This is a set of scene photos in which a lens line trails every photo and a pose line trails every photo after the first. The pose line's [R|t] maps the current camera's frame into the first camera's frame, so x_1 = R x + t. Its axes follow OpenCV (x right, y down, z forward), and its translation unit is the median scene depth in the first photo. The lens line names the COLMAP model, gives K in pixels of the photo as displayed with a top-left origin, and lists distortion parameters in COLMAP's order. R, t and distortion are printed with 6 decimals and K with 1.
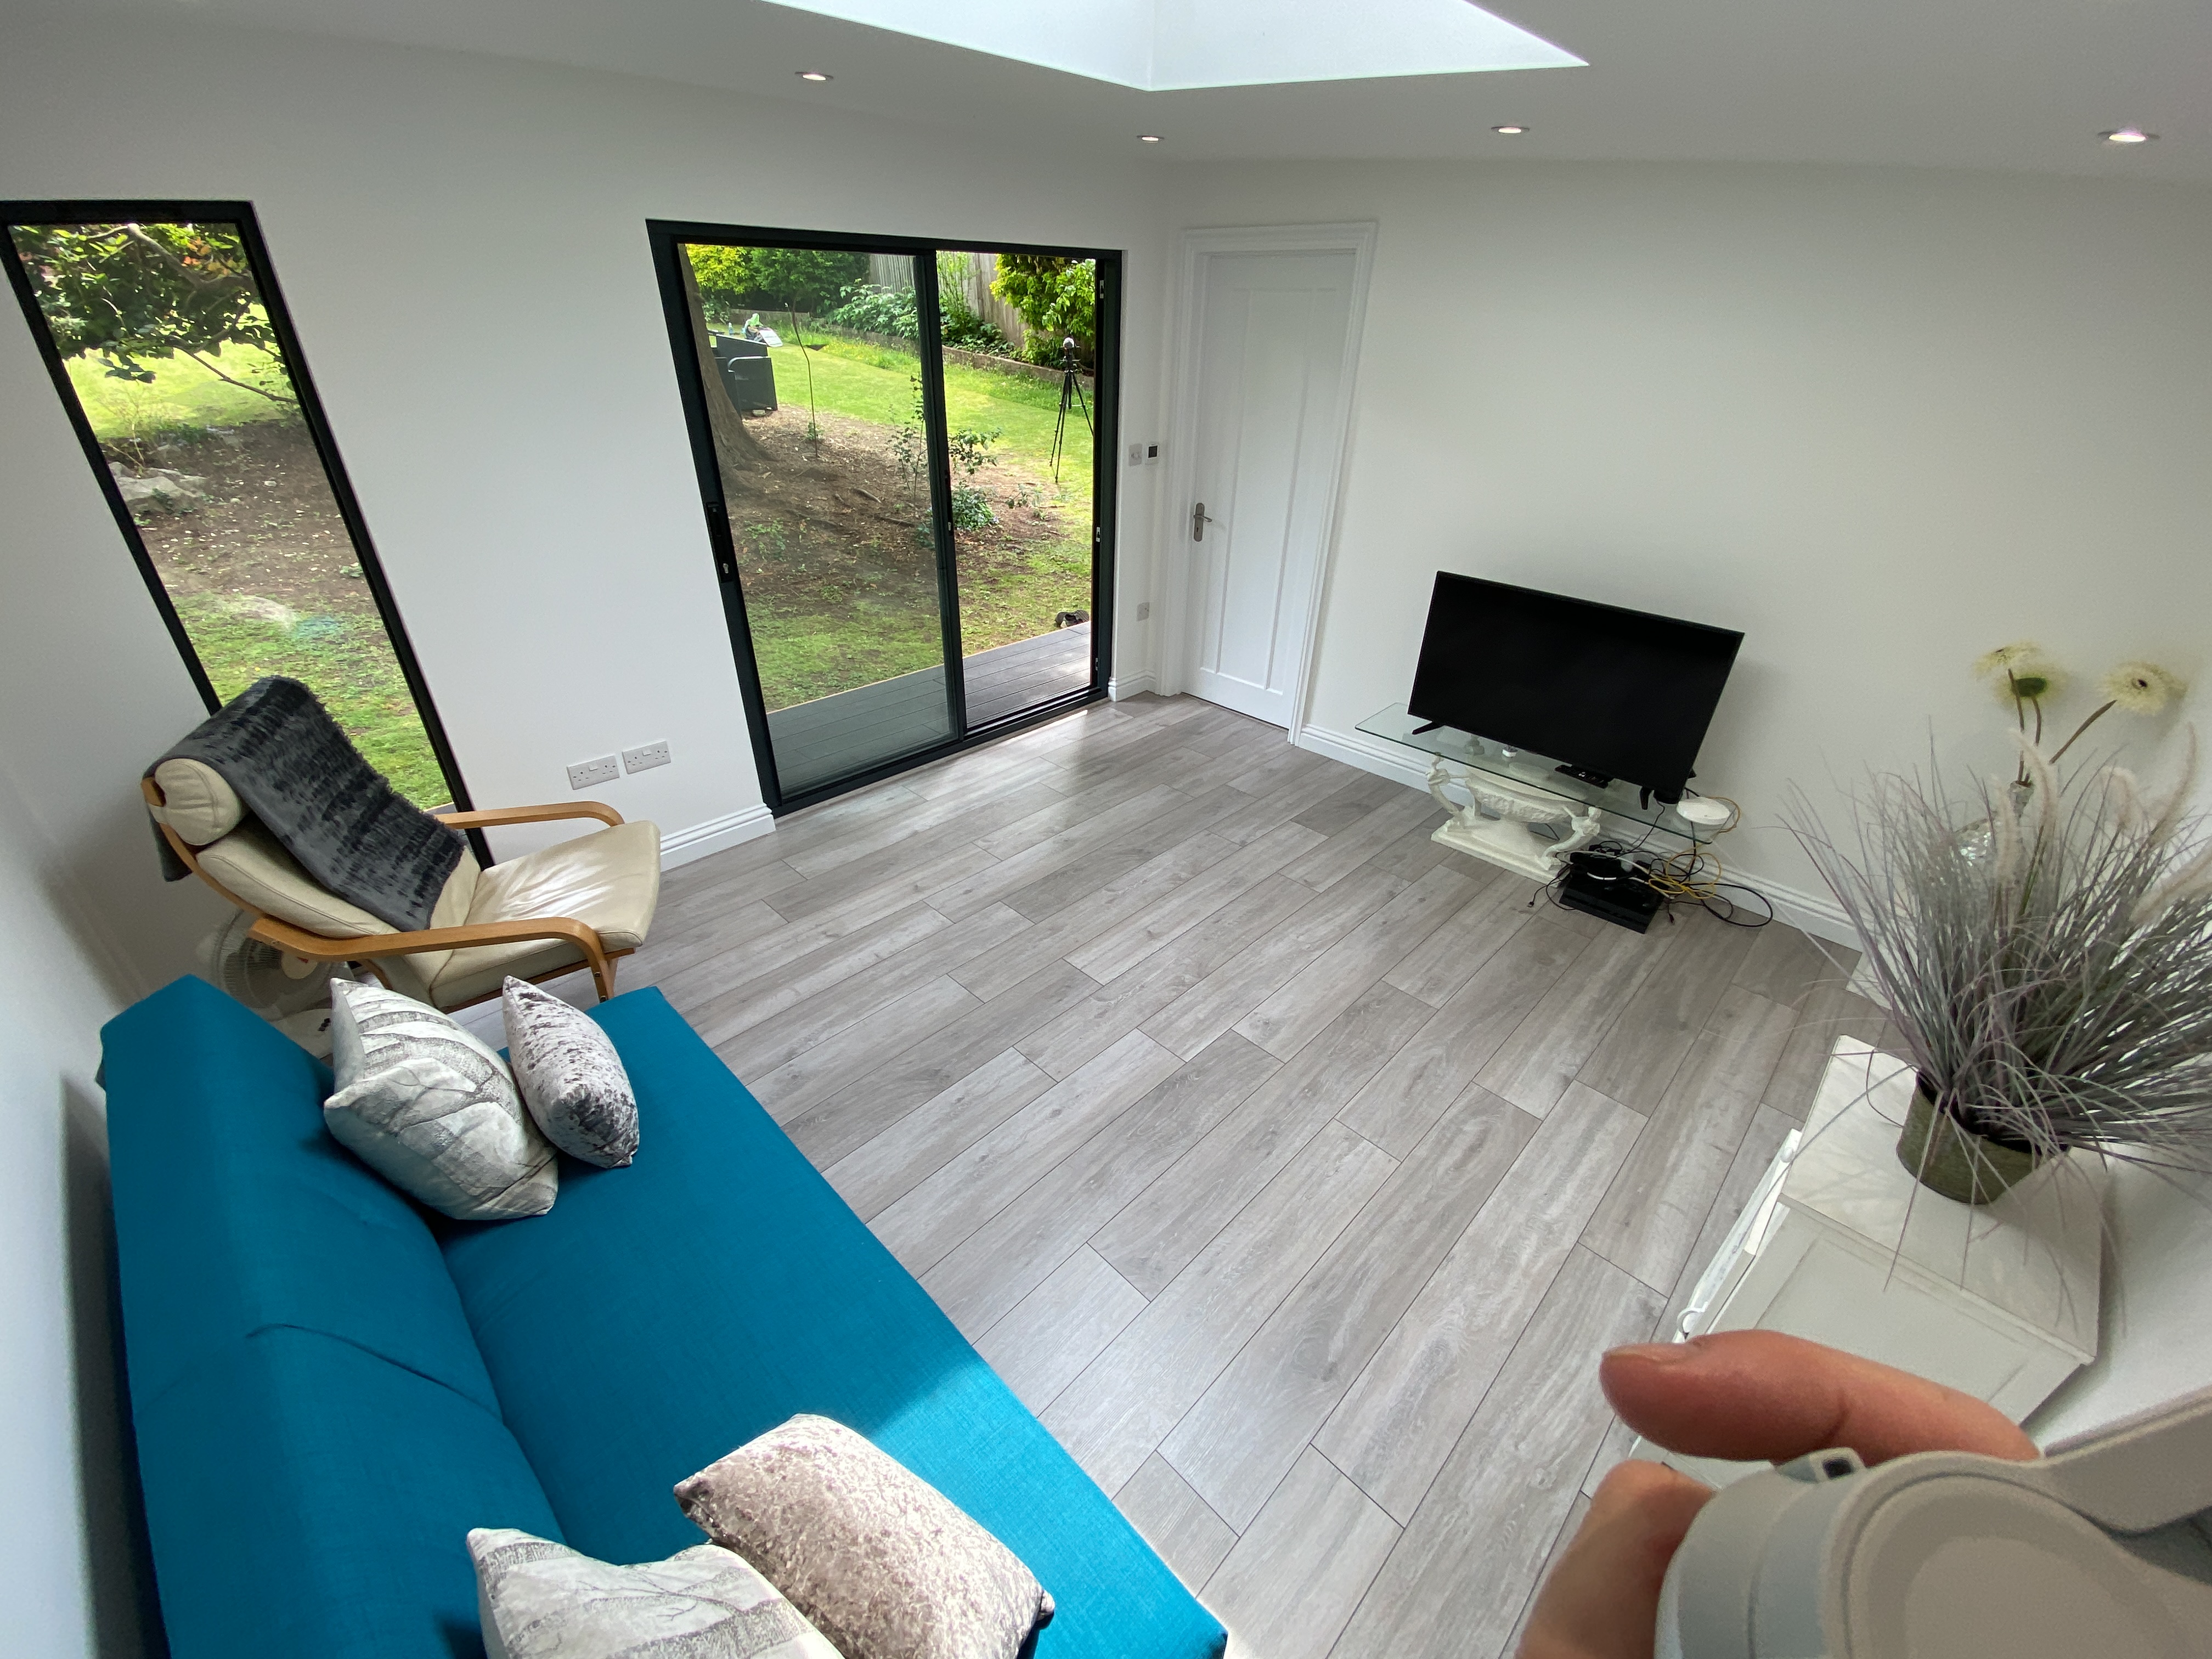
lens RADIAL K [[881.8, 0, 1097.6], [0, 881.8, 822.8], [0, 0, 1]] dist [-0.027011, -0.004801]
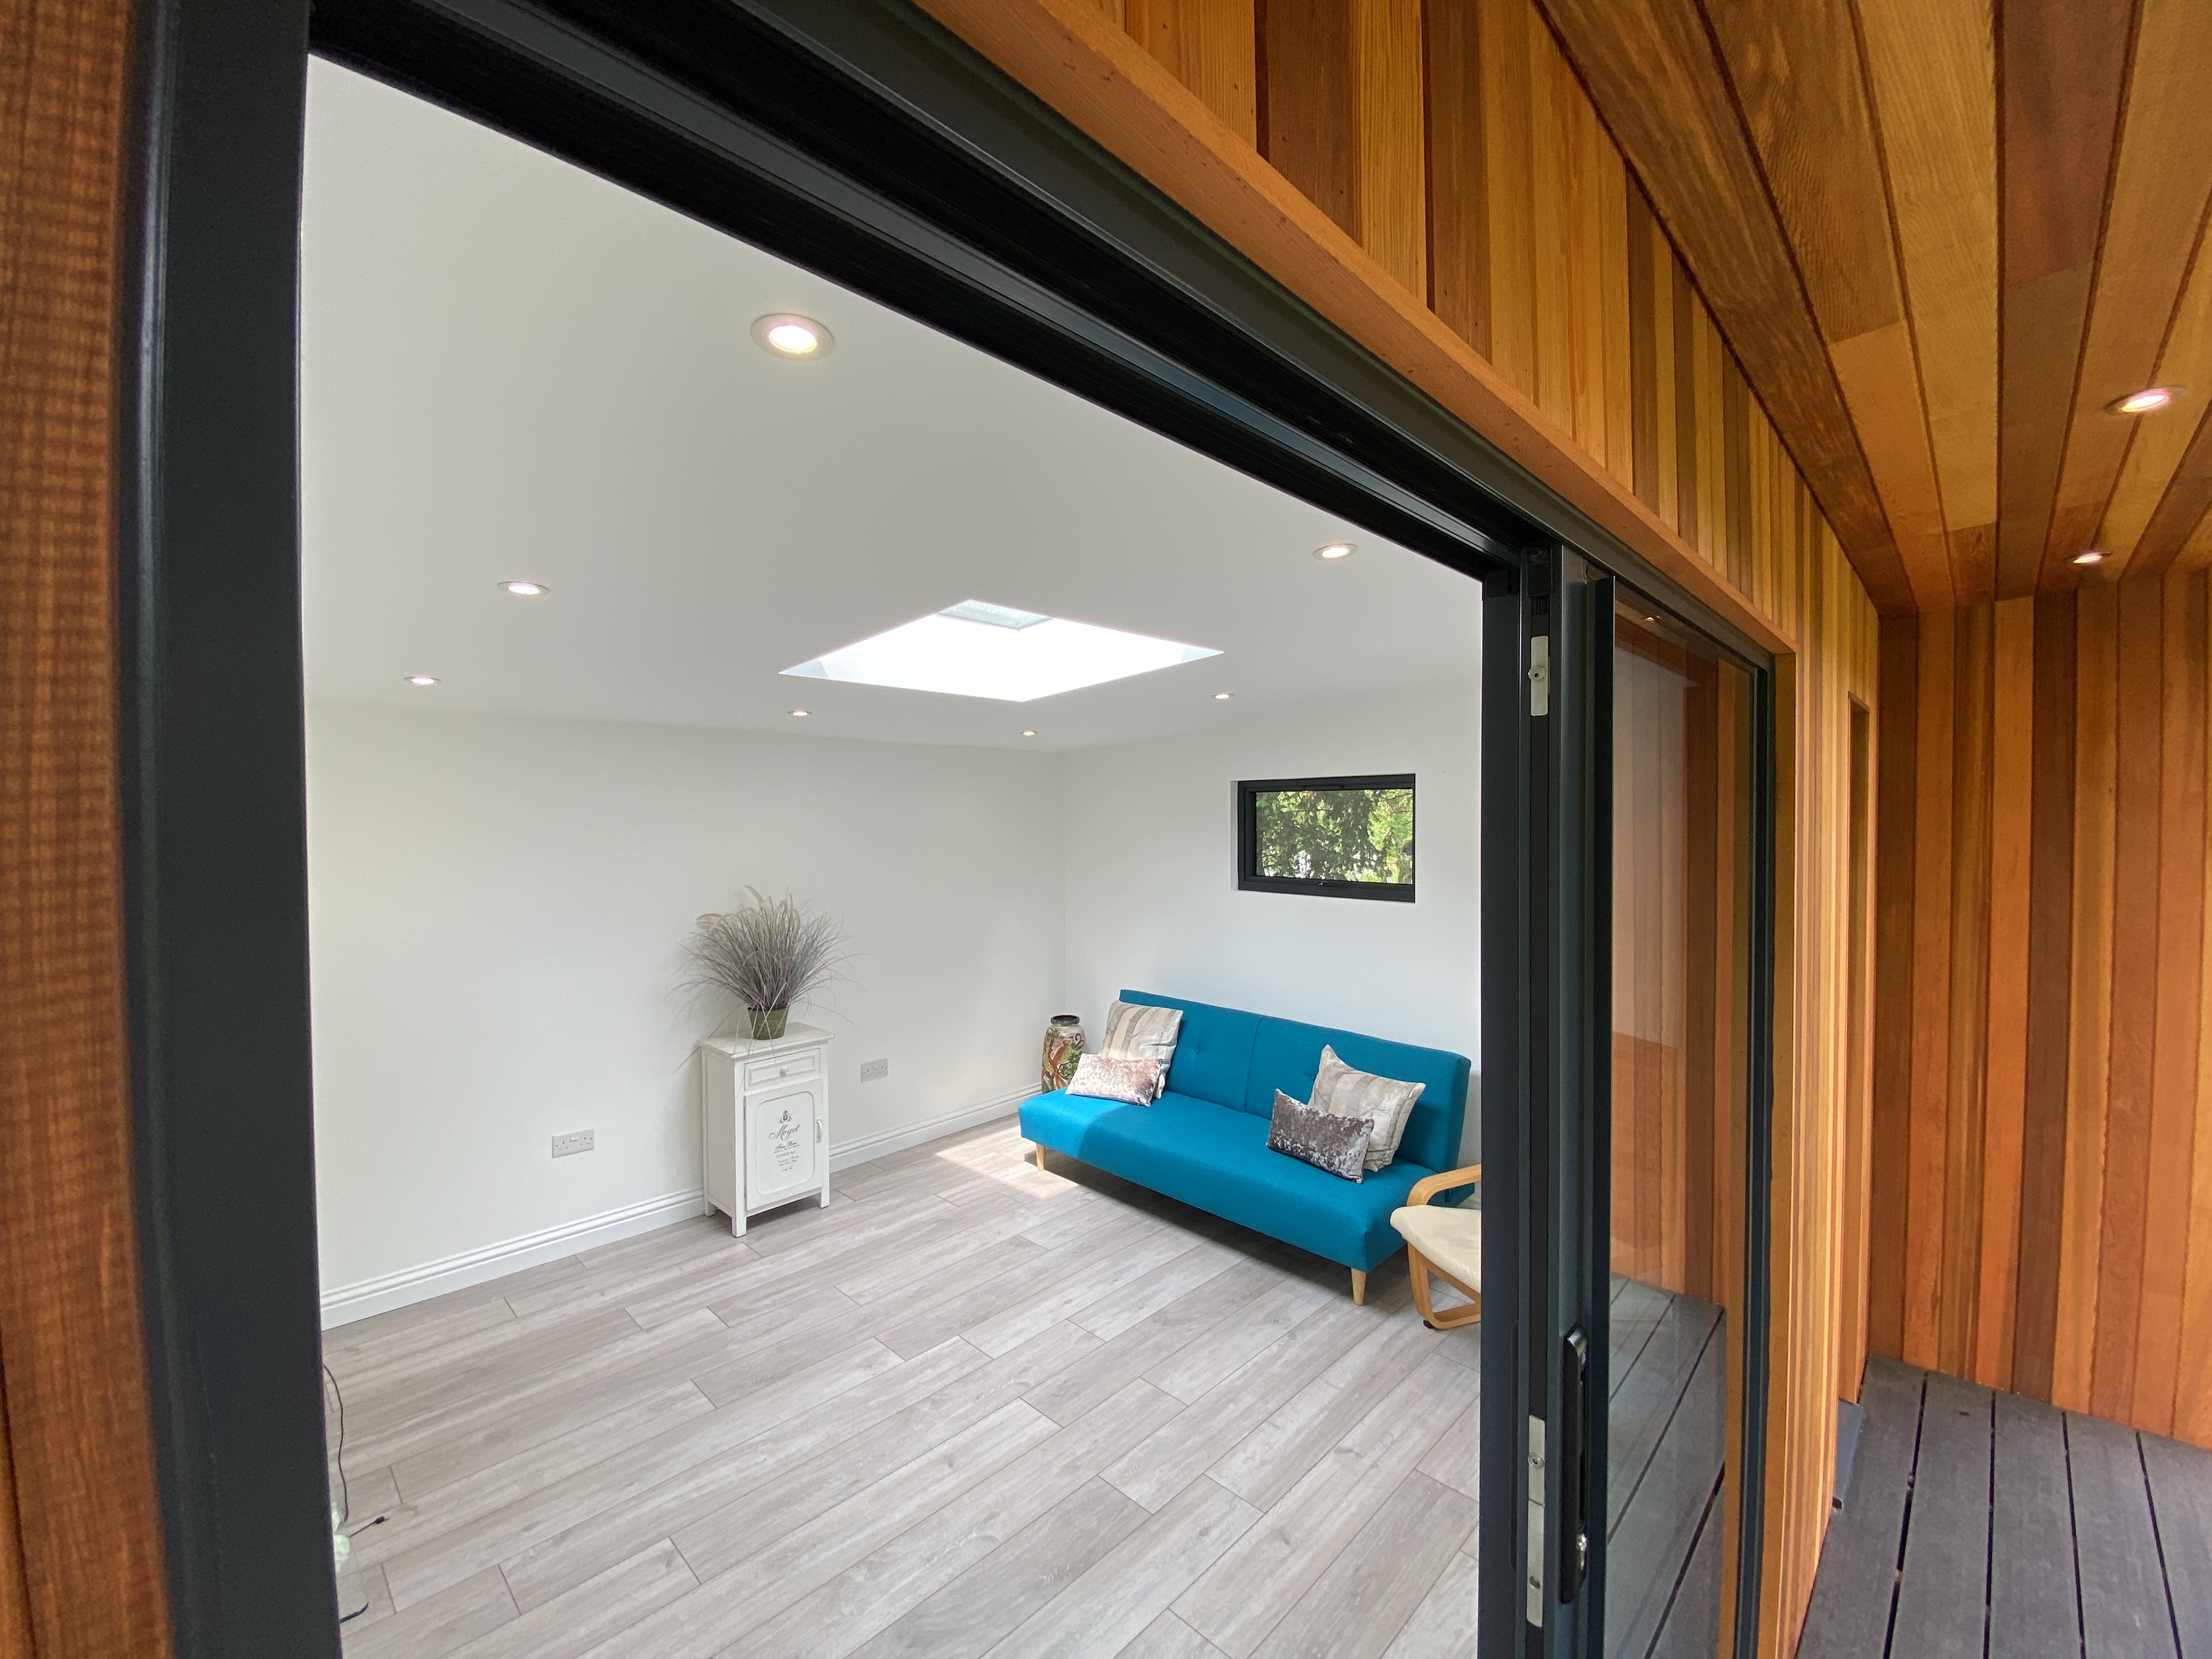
lens RADIAL K [[881.8, 0, 1109.5], [0, 881.8, 817.3], [0, 0, 1]] dist [-0.027011, -0.004801]
pose [[-0.999926, -0.004011, -0.011455, -0.084682], [-0.009219, 0.864838, 0.501967, -0.899599], [0.007893, 0.502035, -0.864811, 1.625130]]
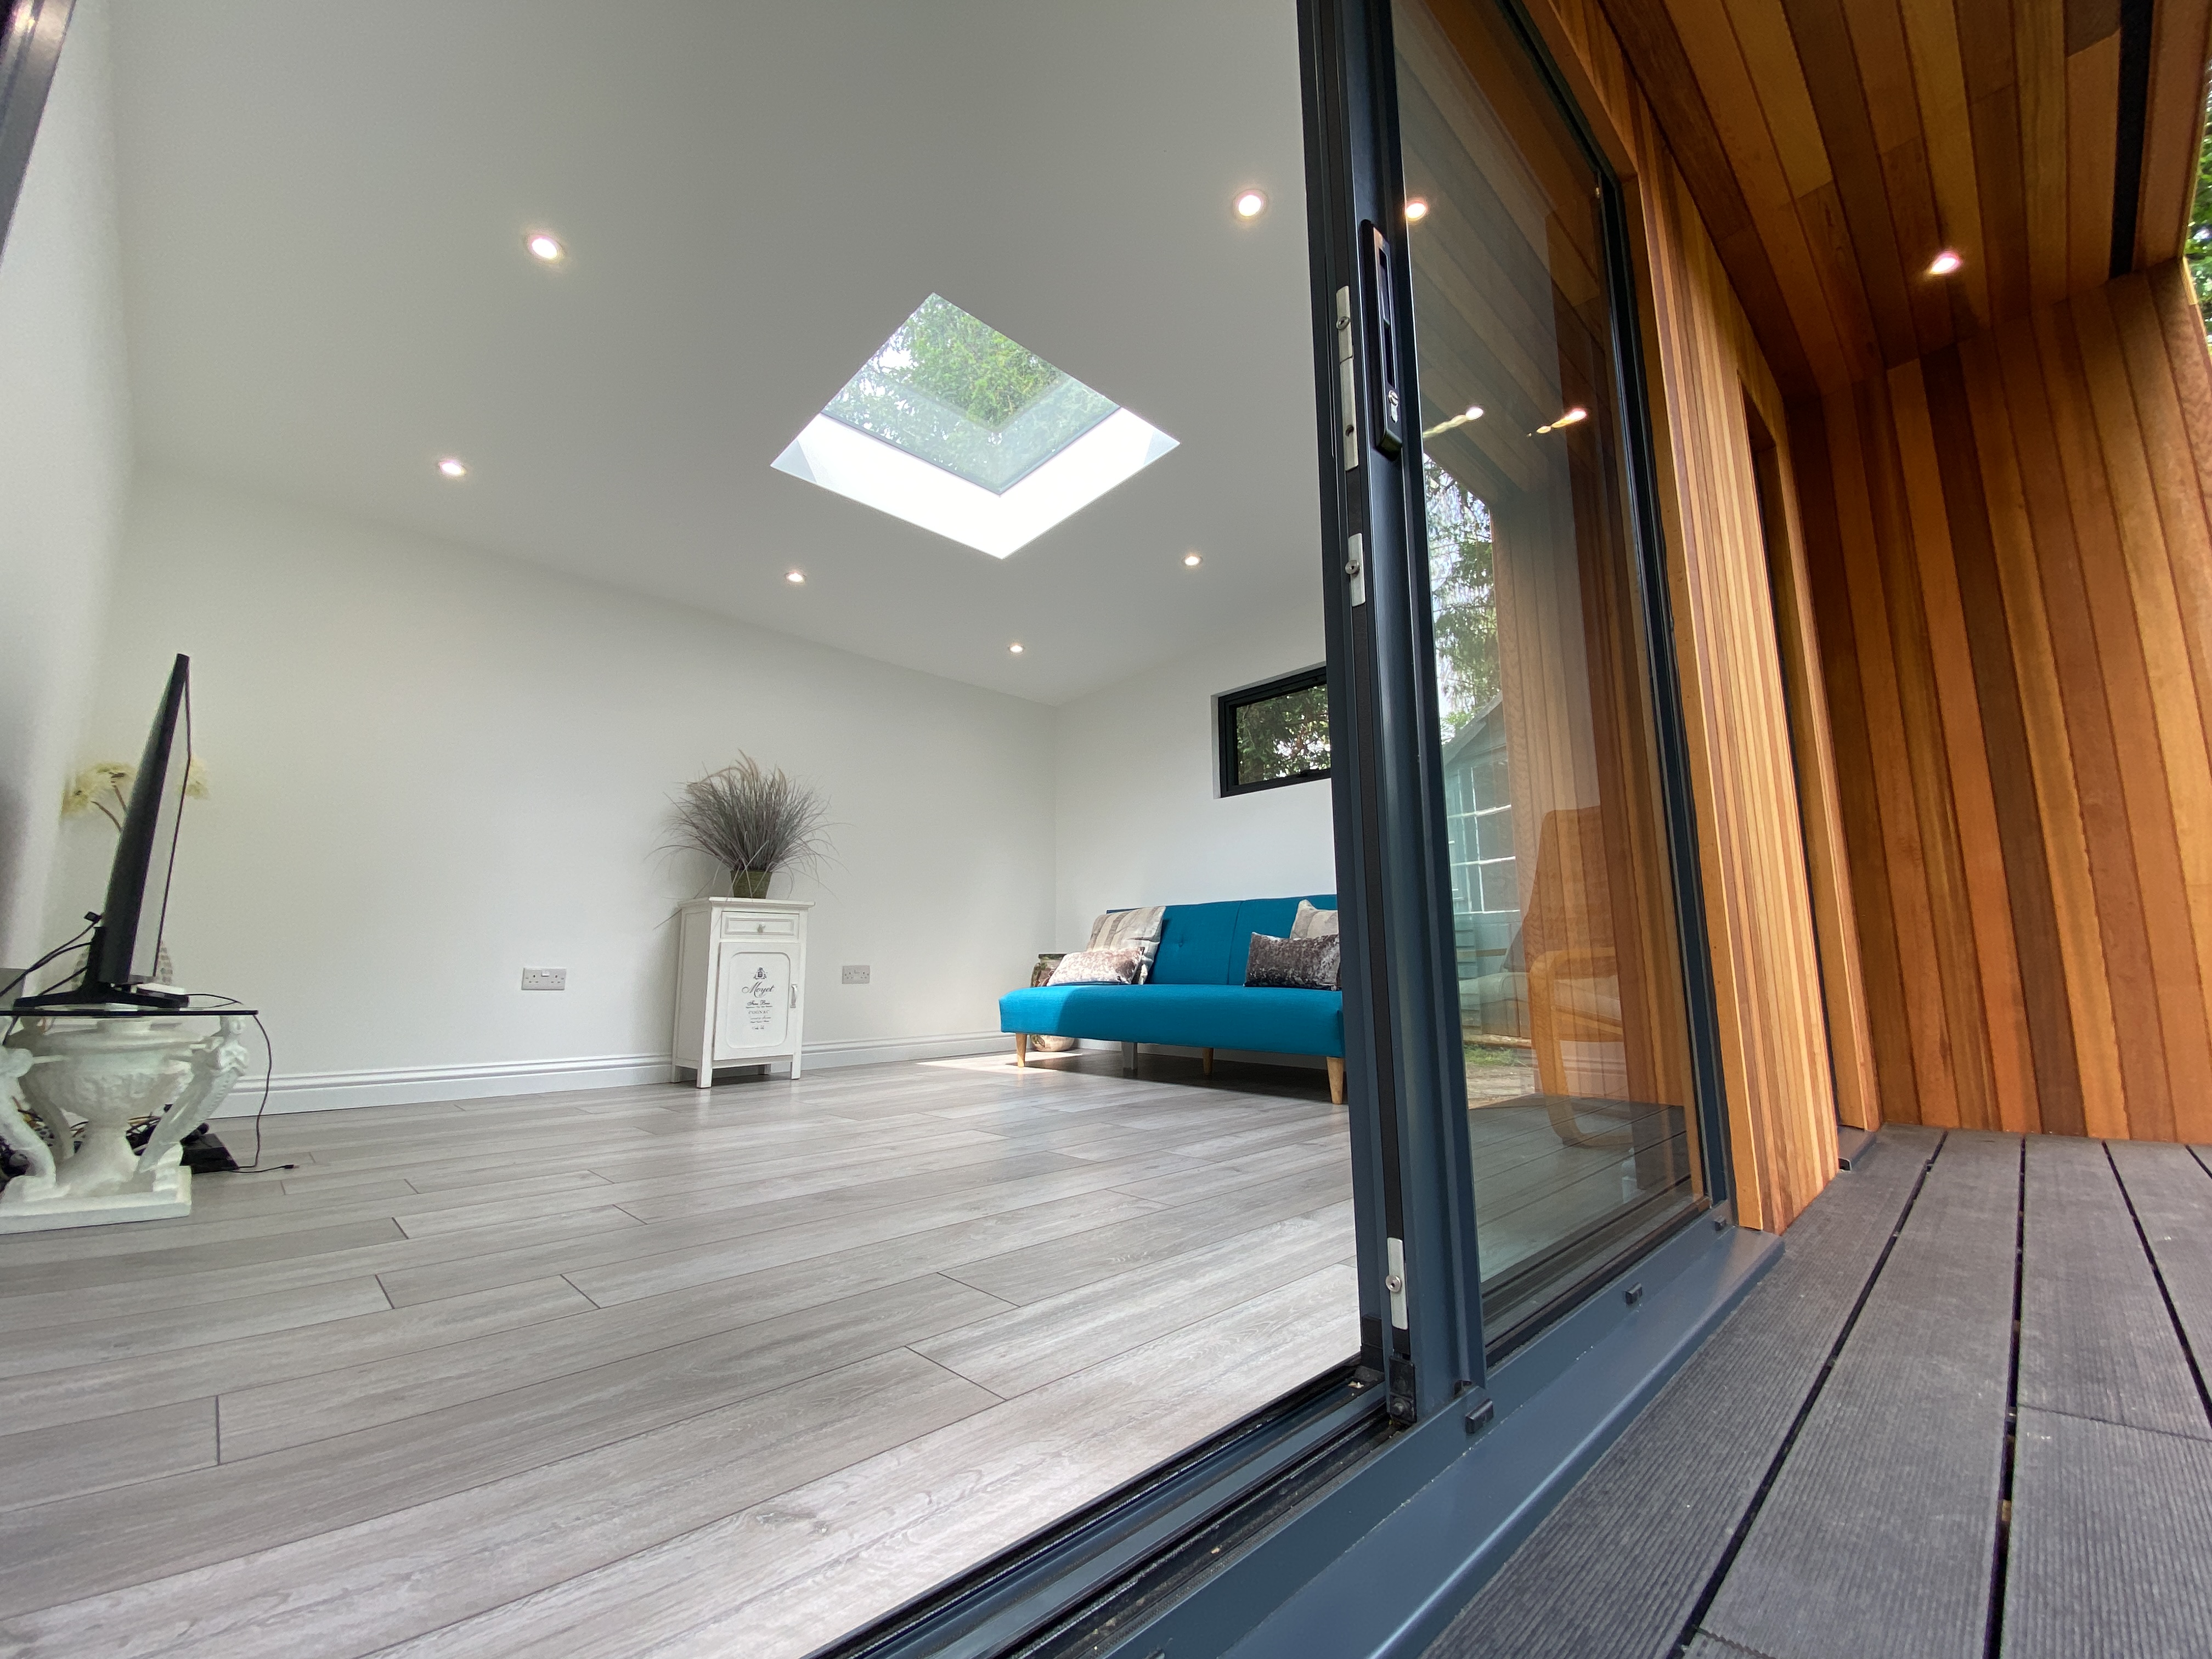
lens RADIAL K [[881.8, 0, 1110.7], [0, 881.8, 832.3], [0, 0, 1]] dist [-0.027011, -0.004801]
pose [[-0.999950, 0.000579, 0.009984, -0.158884], [0.004108, 0.933998, 0.357255, -0.461822], [-0.009118, 0.357279, -0.933953, 1.877927]]
